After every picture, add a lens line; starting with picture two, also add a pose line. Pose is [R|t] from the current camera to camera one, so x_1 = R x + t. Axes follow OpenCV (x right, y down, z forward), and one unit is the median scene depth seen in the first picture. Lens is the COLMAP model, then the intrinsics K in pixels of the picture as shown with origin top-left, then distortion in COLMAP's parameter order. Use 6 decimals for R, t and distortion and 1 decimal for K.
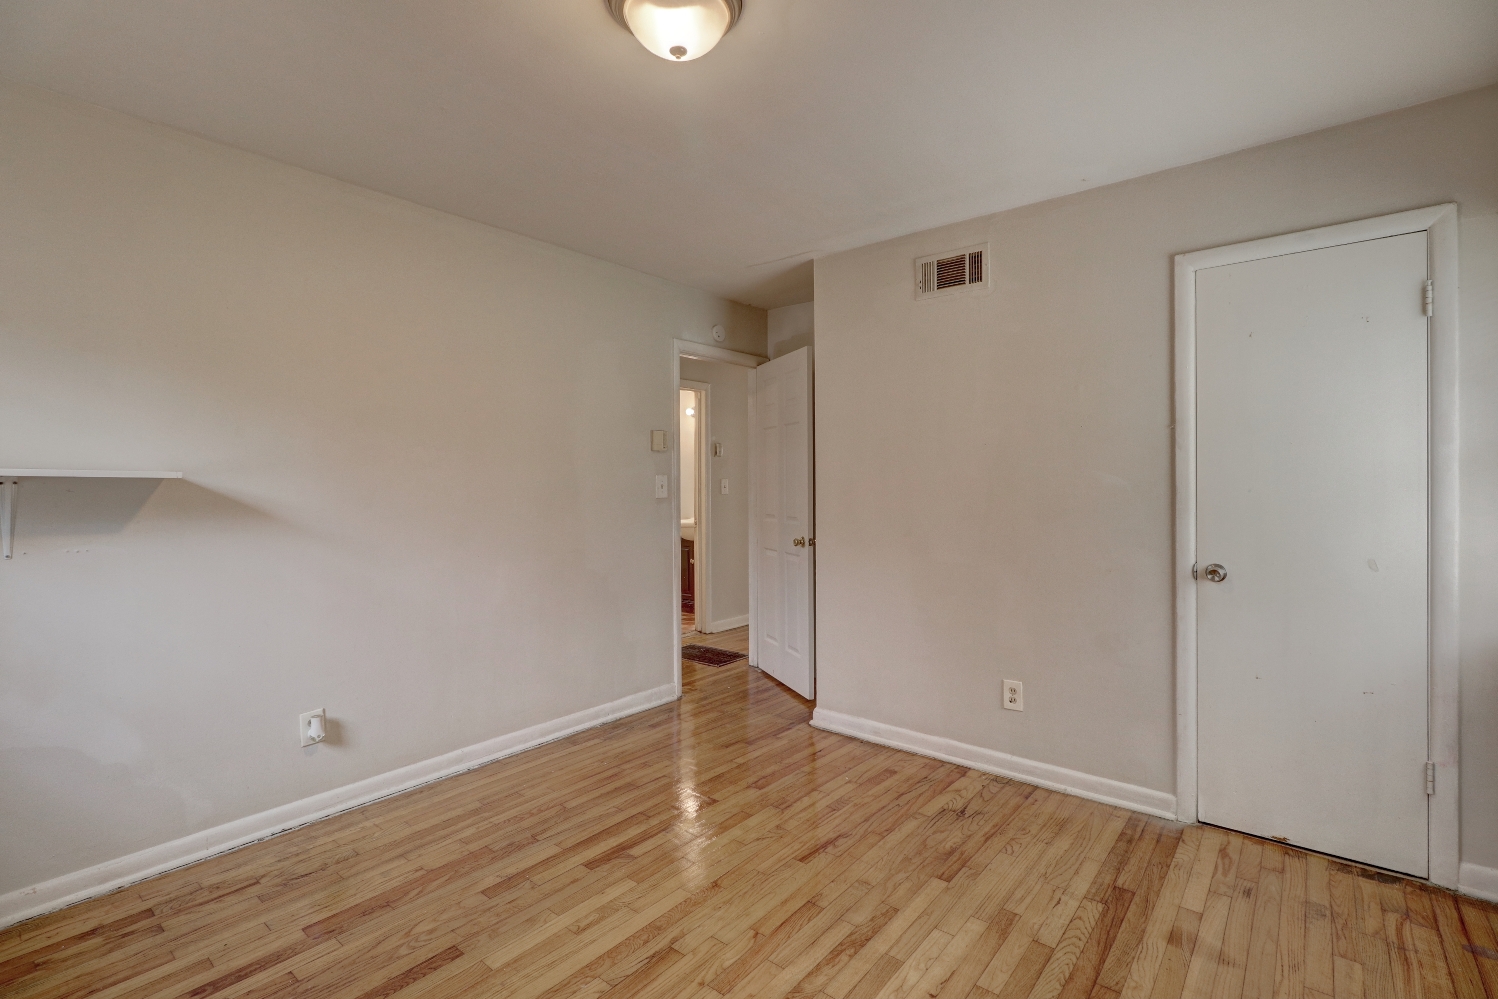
lens RADIAL K [[686.6, 0, 749.1], [0, 686.6, 491.1], [0, 0, 1]] dist [0.001485, -0.000341]
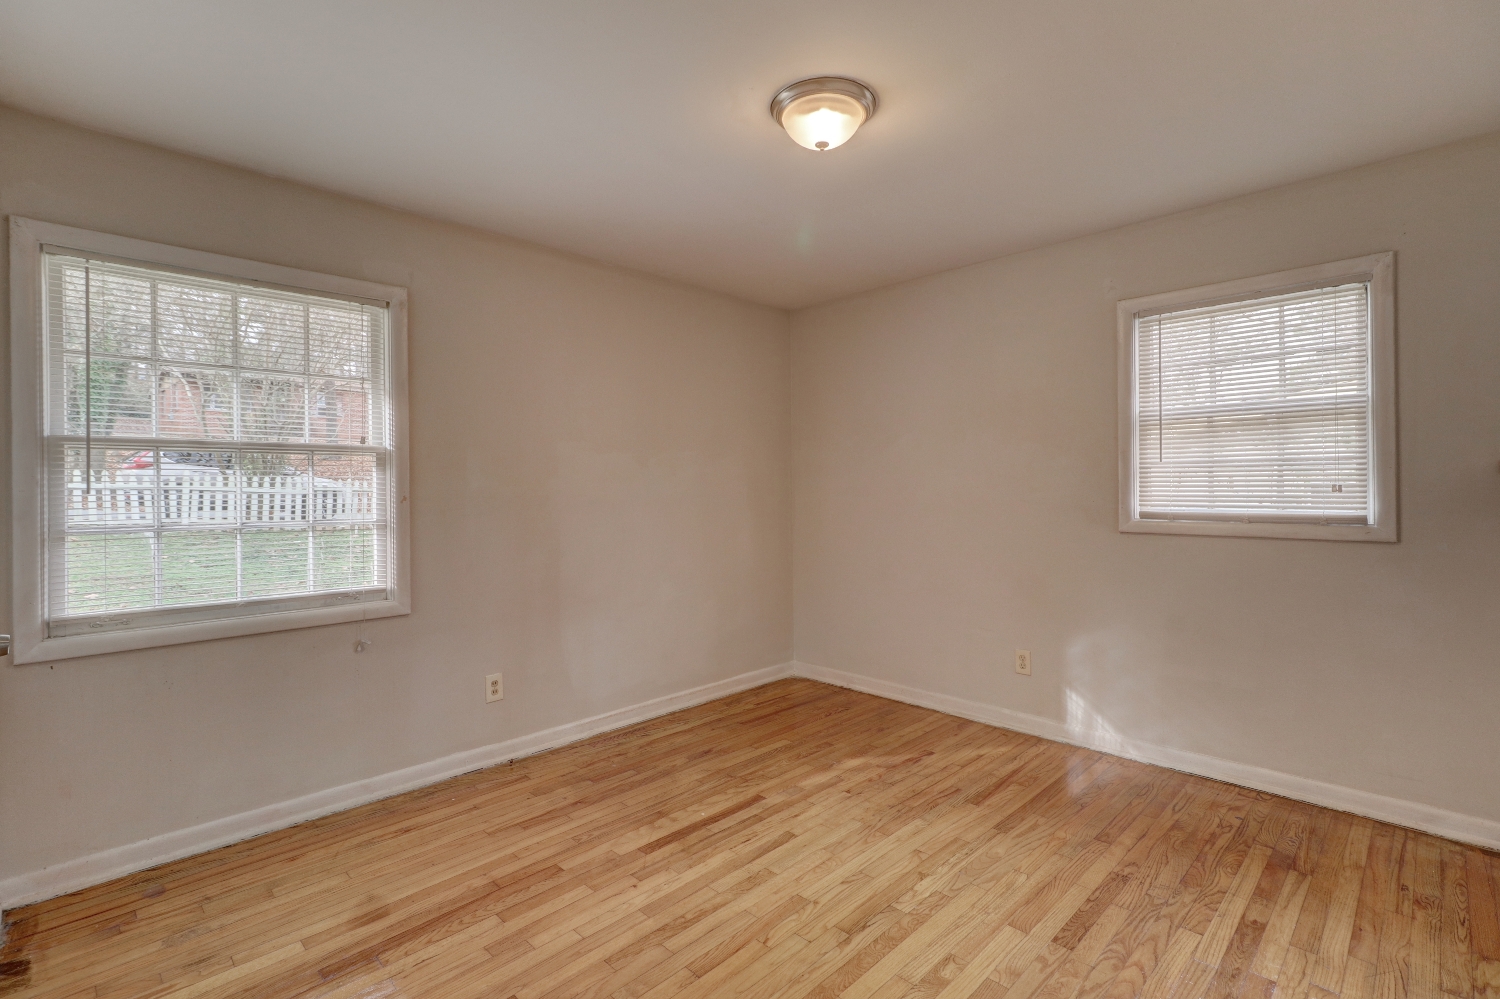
lens RADIAL K [[687.5, 0, 749.9], [0, 687.5, 490.9], [0, 0, 1]] dist [0.001485, -0.000341]
pose [[-0.995227, 0.013036, 0.096711, -0.074152], [0.014857, 0.999725, 0.018135, -0.023668], [-0.096448, 0.019485, -0.995147, 2.030545]]
